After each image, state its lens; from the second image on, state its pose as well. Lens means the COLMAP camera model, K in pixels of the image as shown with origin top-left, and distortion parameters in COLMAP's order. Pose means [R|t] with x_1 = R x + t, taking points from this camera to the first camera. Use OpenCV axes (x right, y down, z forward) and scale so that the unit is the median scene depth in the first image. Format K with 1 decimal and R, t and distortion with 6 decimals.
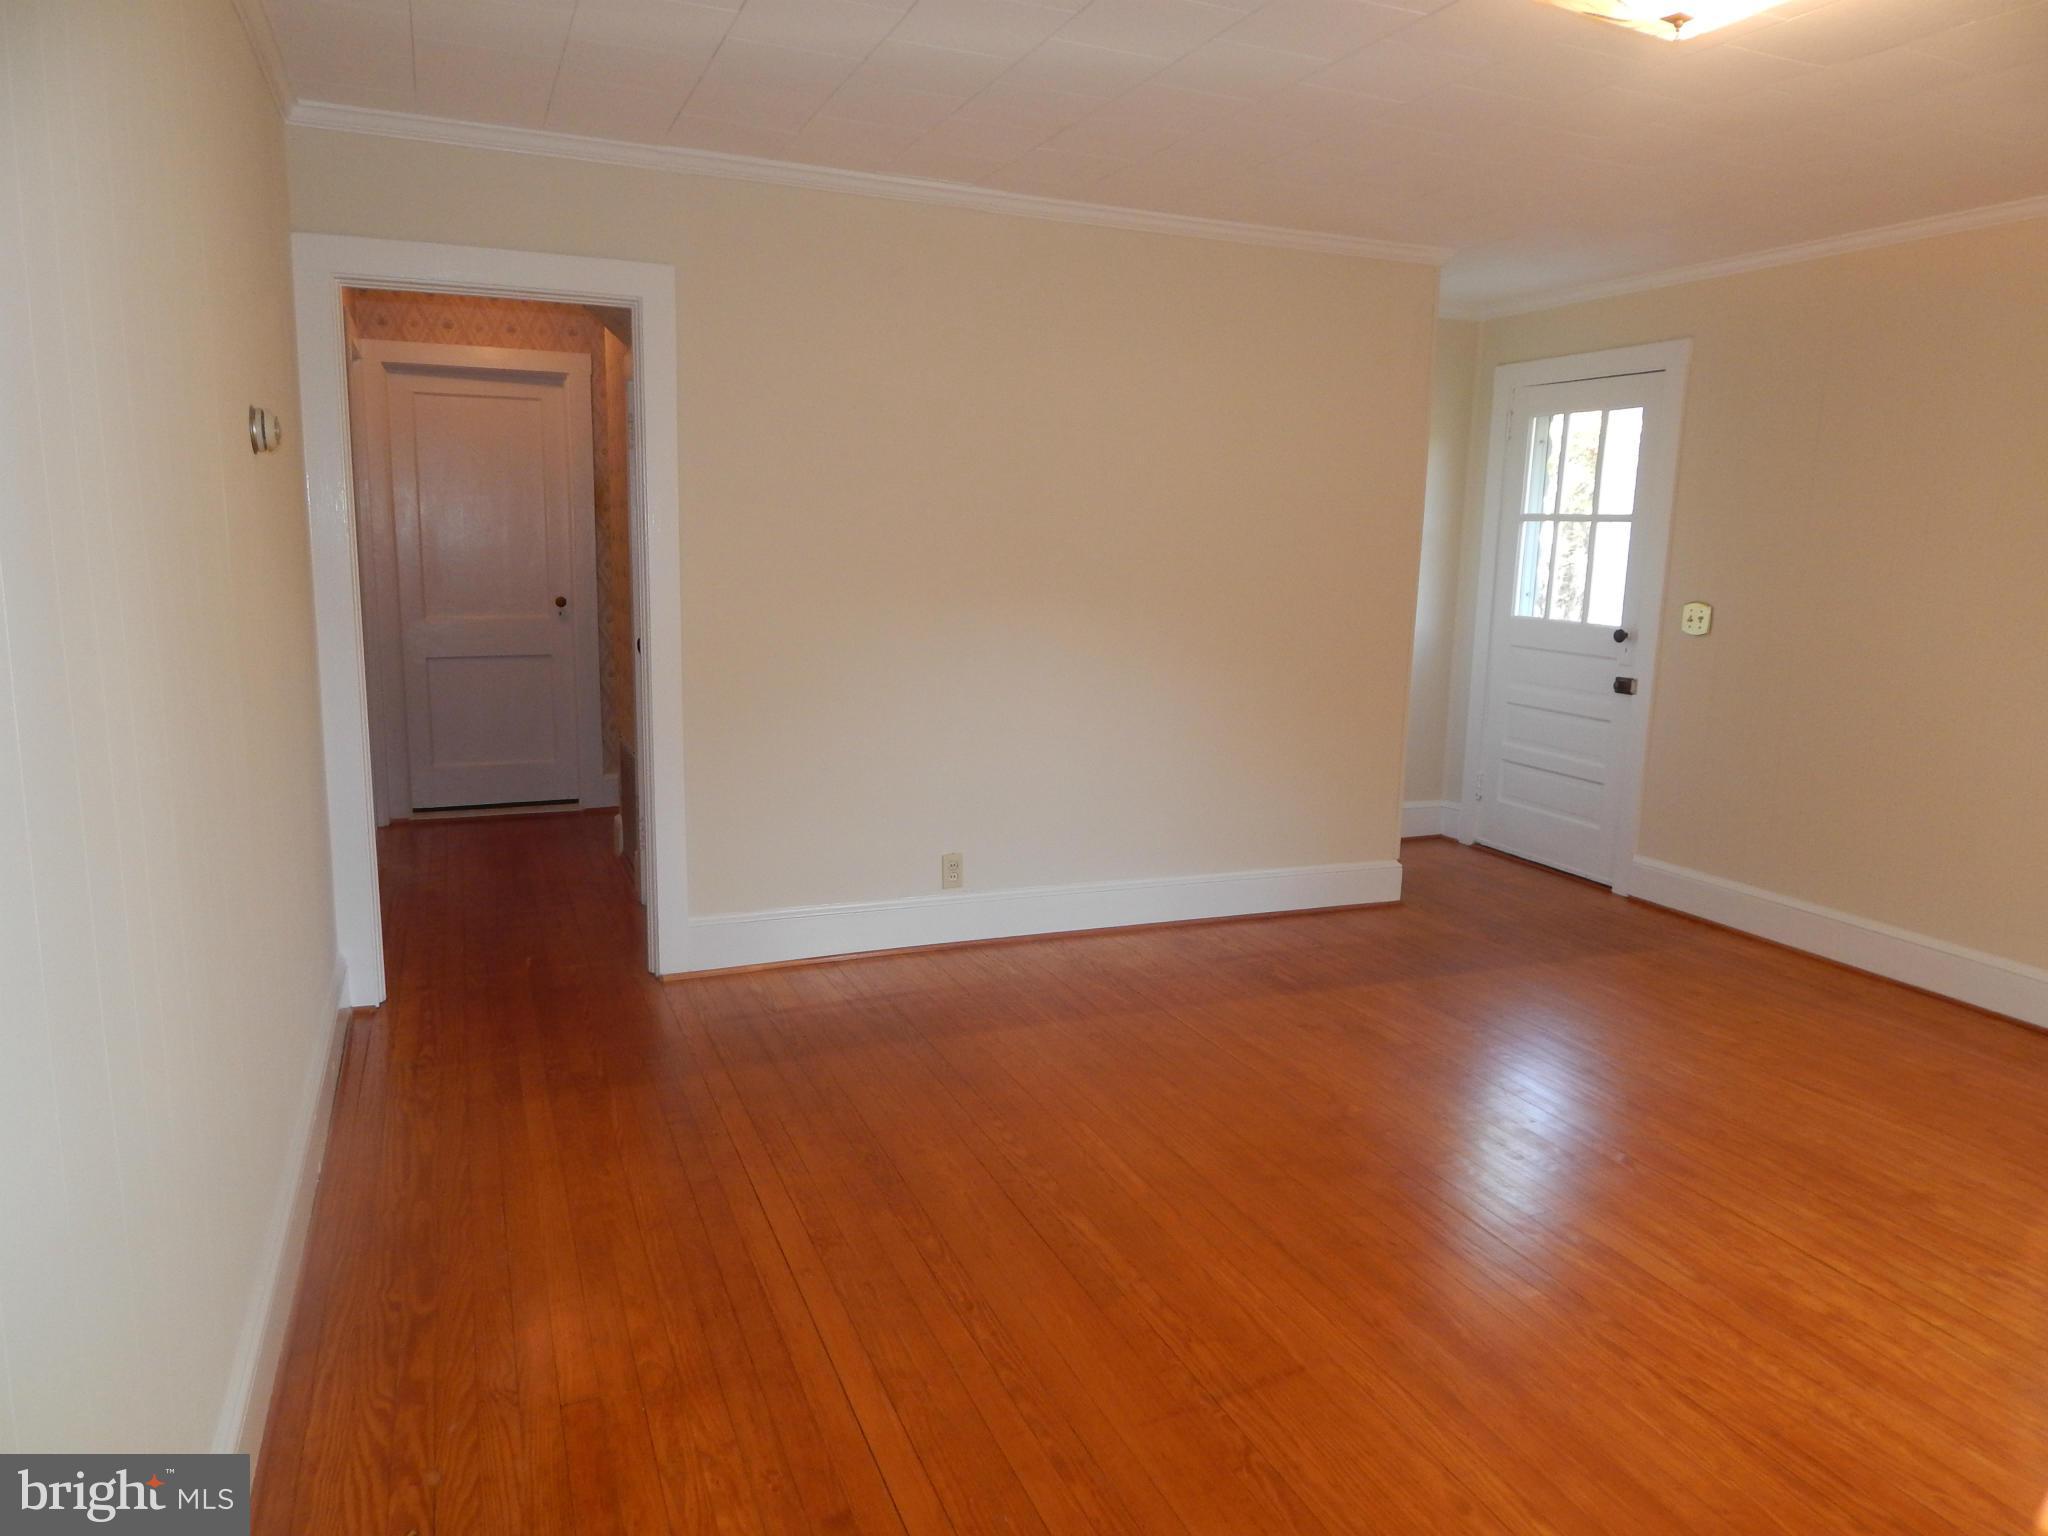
lens RADIAL K [[1354.7, 0, 1035.2], [0, 1354.7, 754.1], [0, 0, 1]] dist [0.014750, -0.013729]
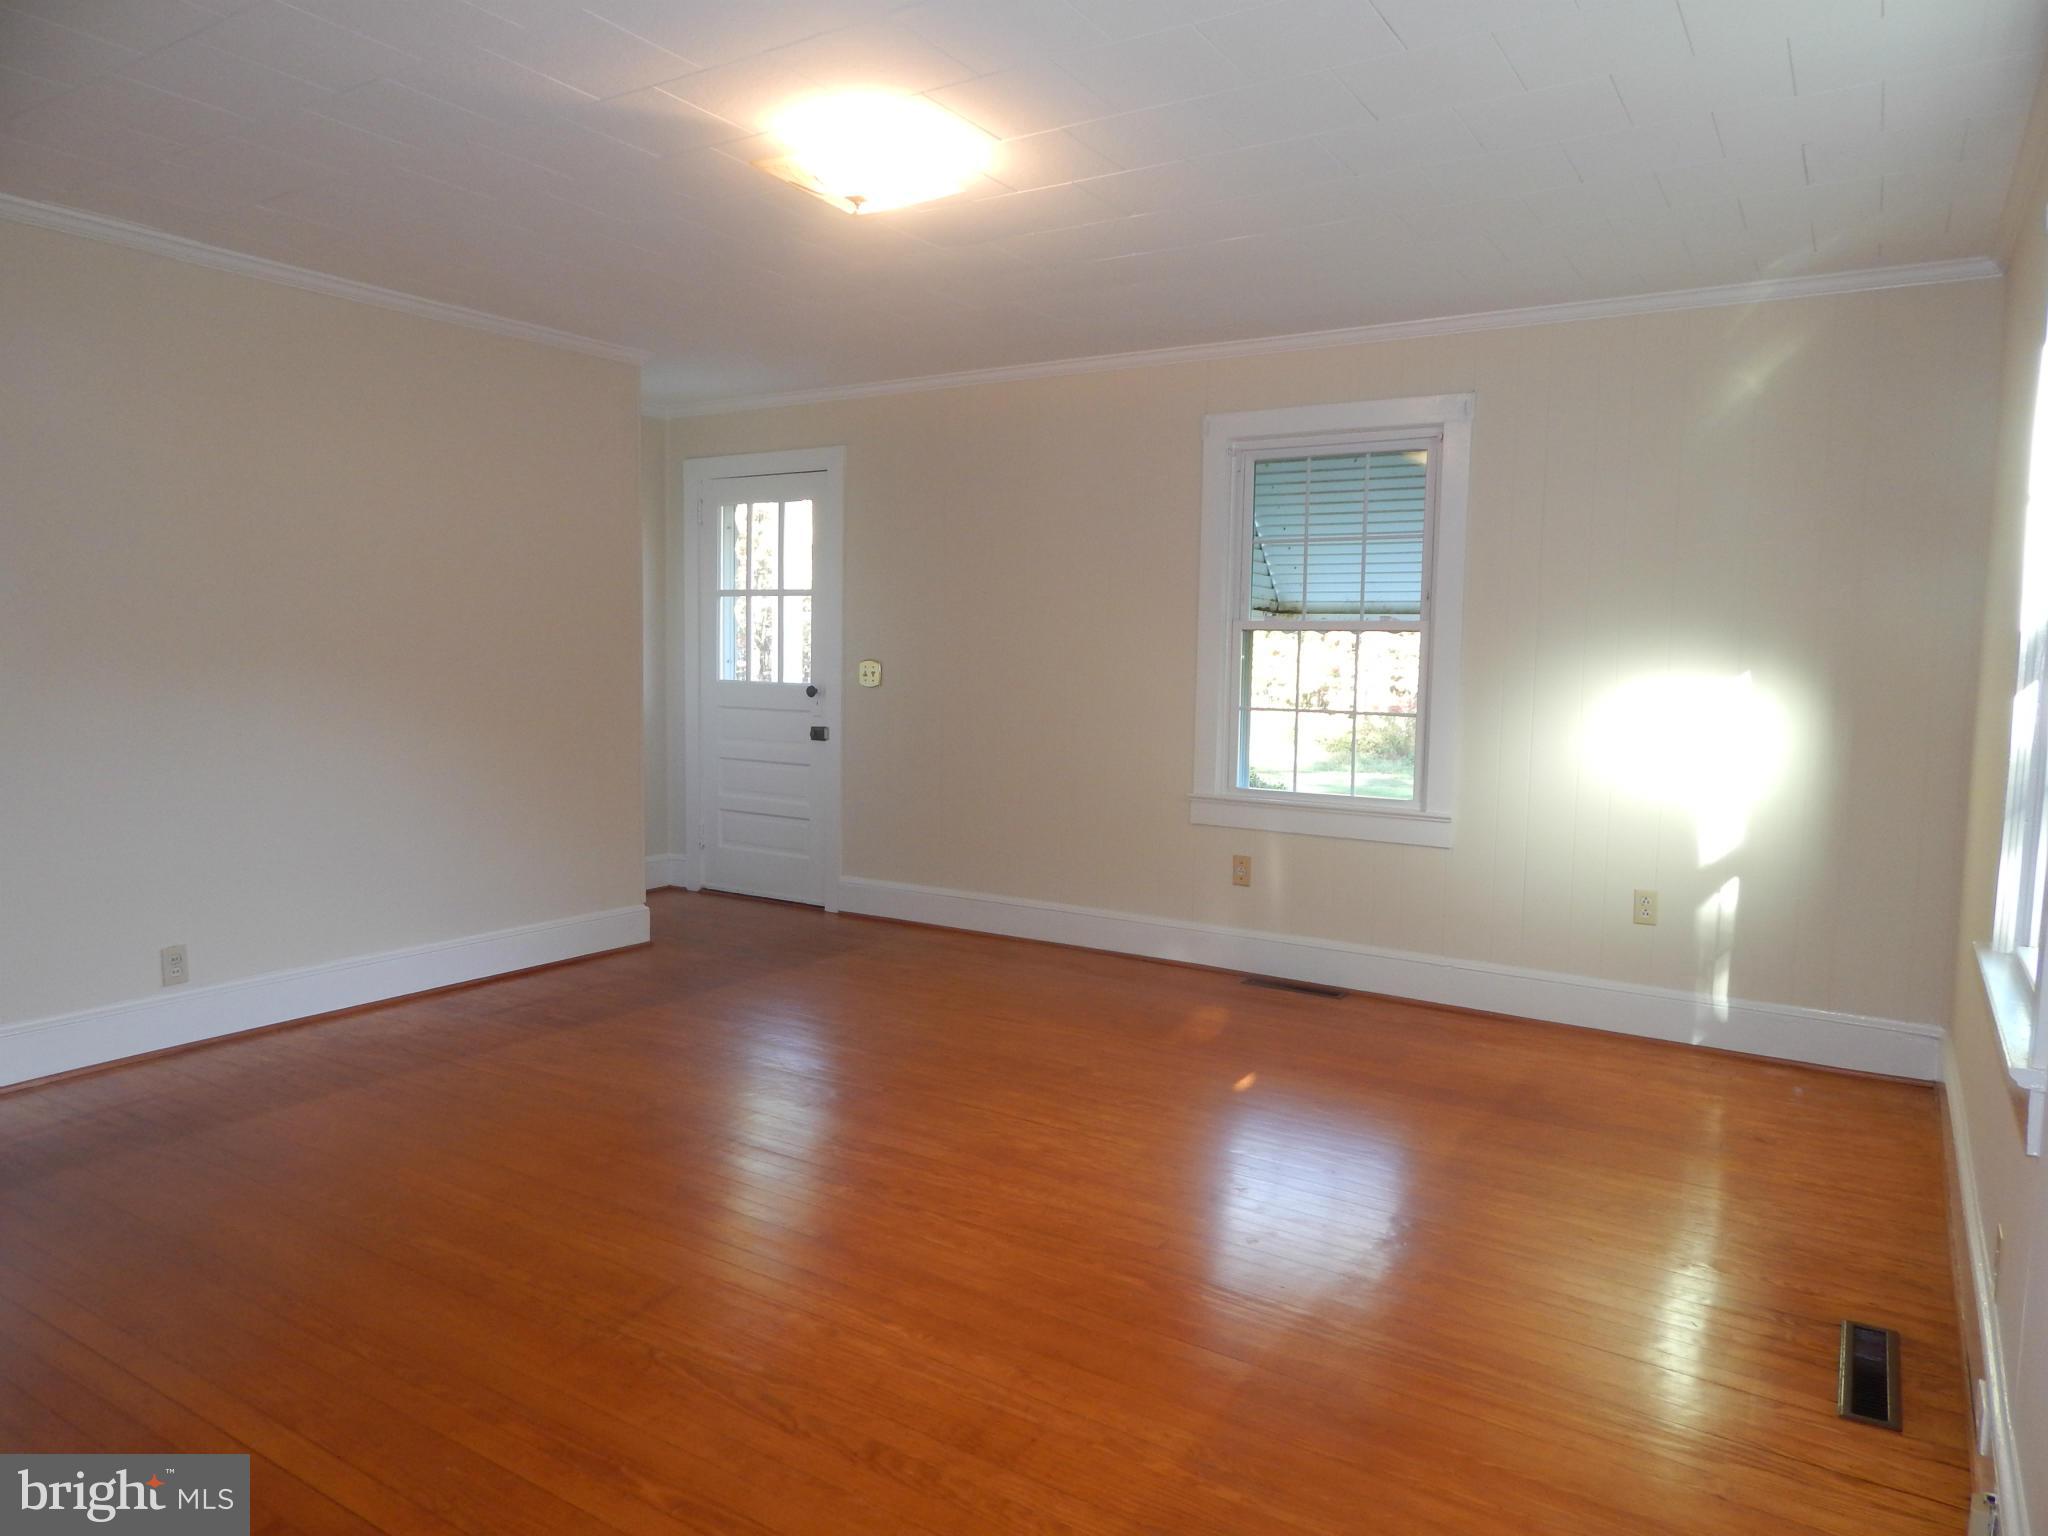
lens RADIAL K [[1354.7, 0, 1027.8], [0, 1354.7, 759.0], [0, 0, 1]] dist [0.014750, -0.013729]
pose [[0.824906, -0.063088, 0.561738, -0.090318], [0.102279, 0.994008, -0.038559, 0.041197], [-0.555939, 0.089262, 0.826416, -0.080278]]
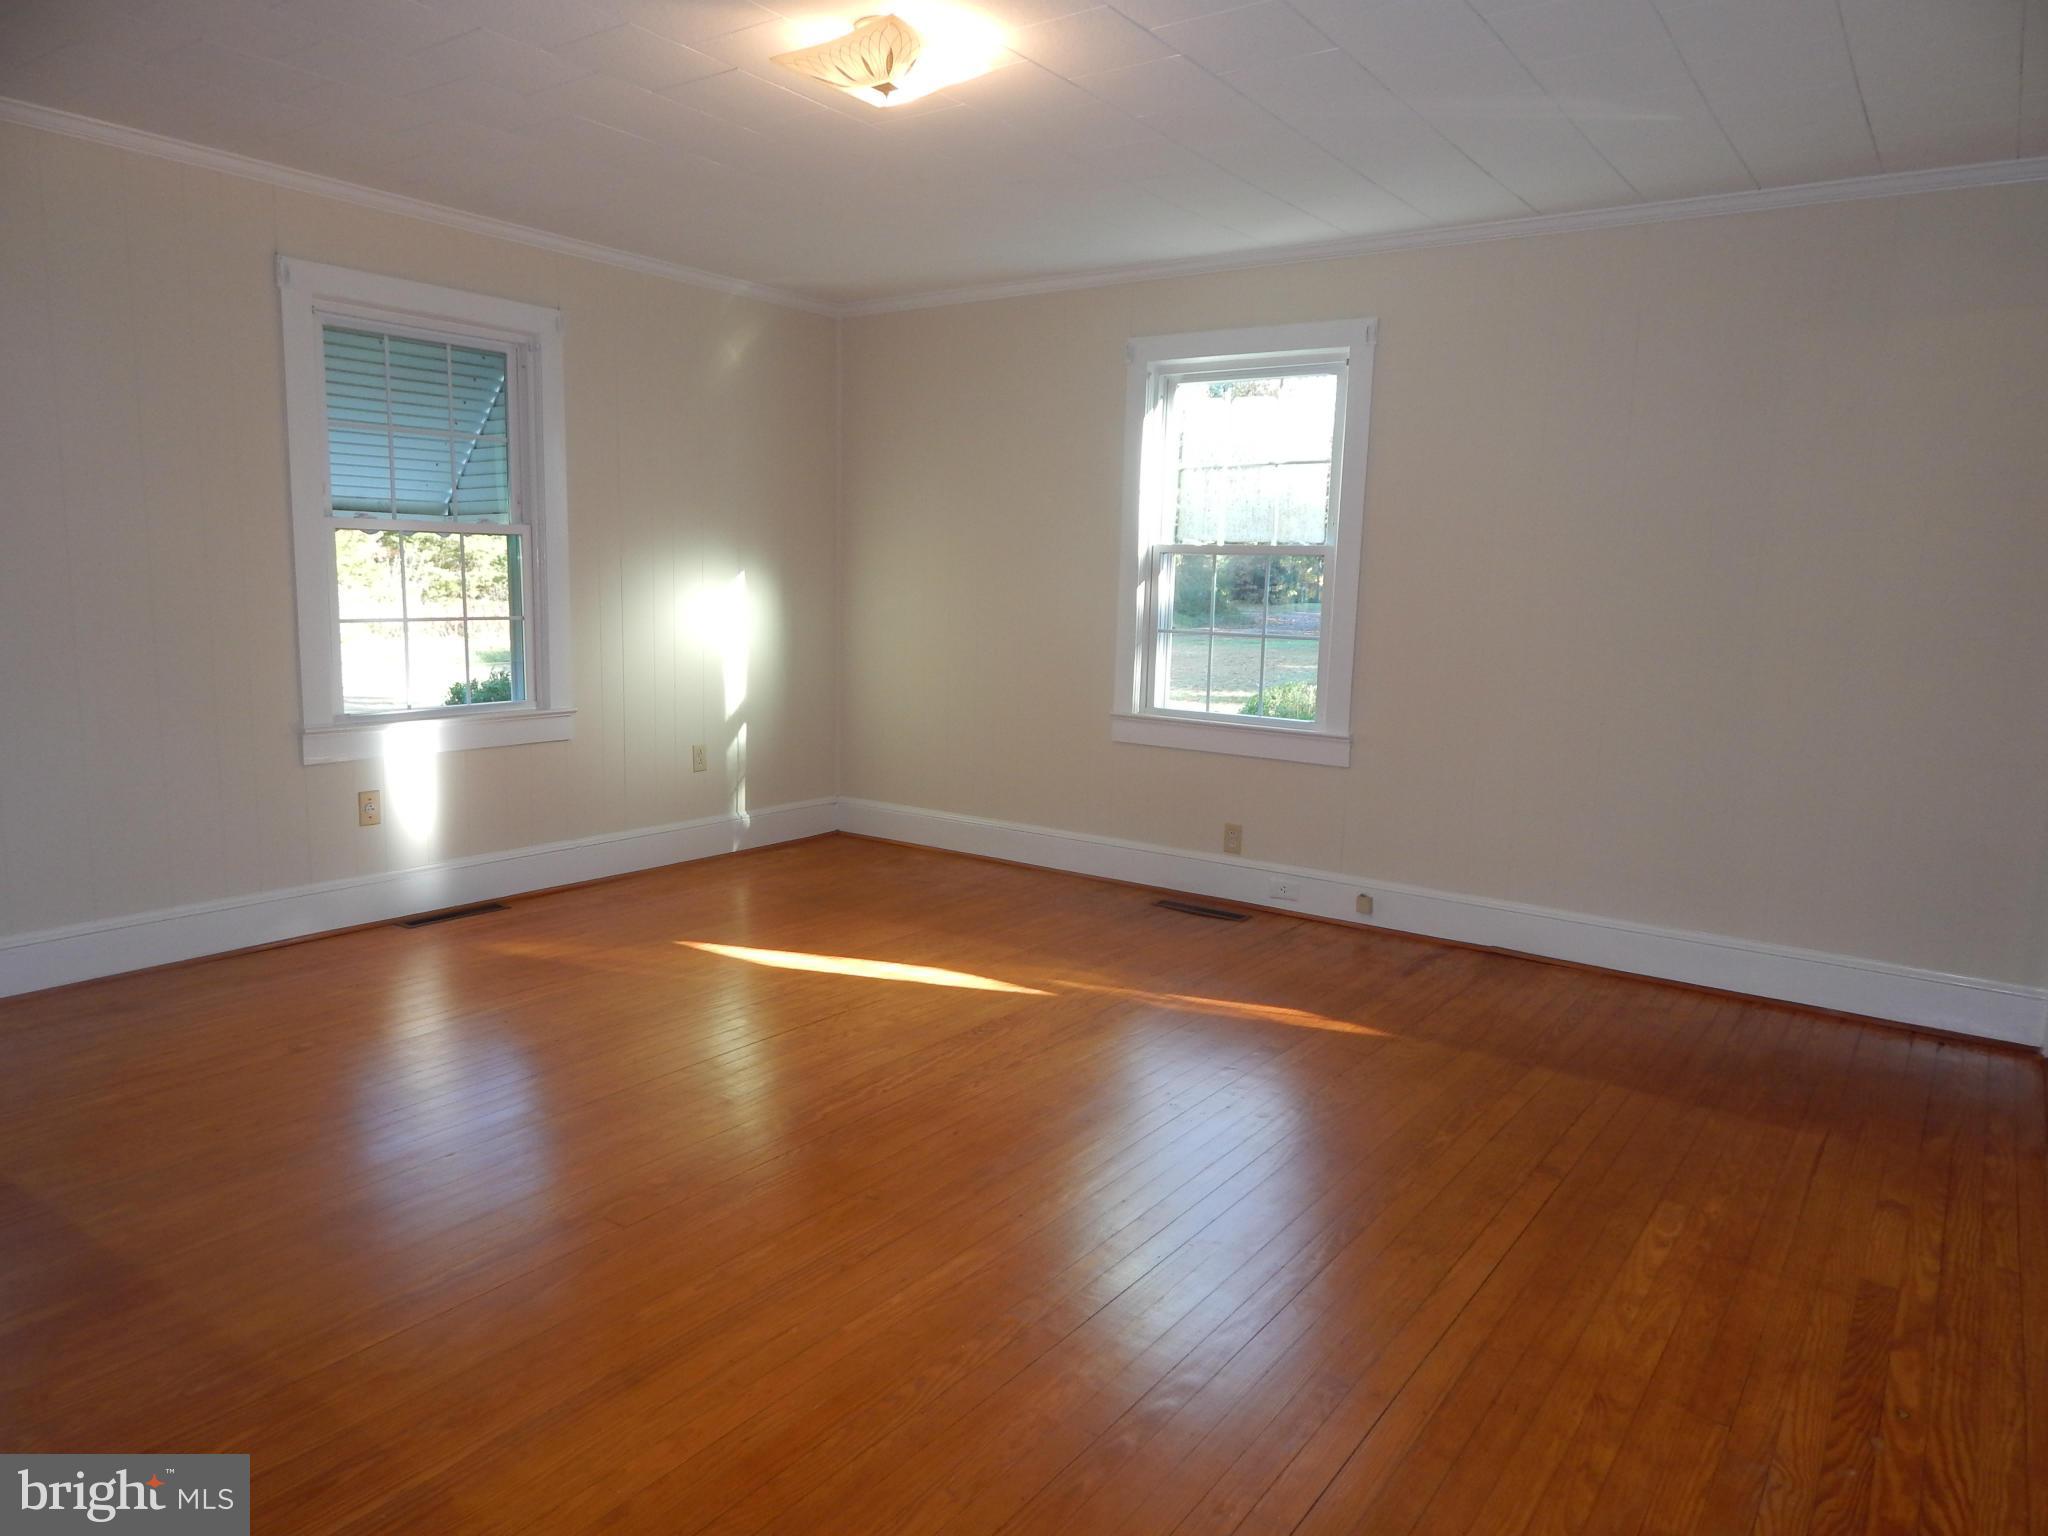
lens RADIAL K [[1354.7, 0, 1007.5], [0, 1354.7, 776.5], [0, 0, 1]] dist [0.014750, -0.013729]
pose [[-0.510097, -0.170828, 0.842982, -0.388210], [0.106905, 0.959887, 0.259207, -0.123980], [-0.853447, 0.222340, -0.471373, 0.846570]]
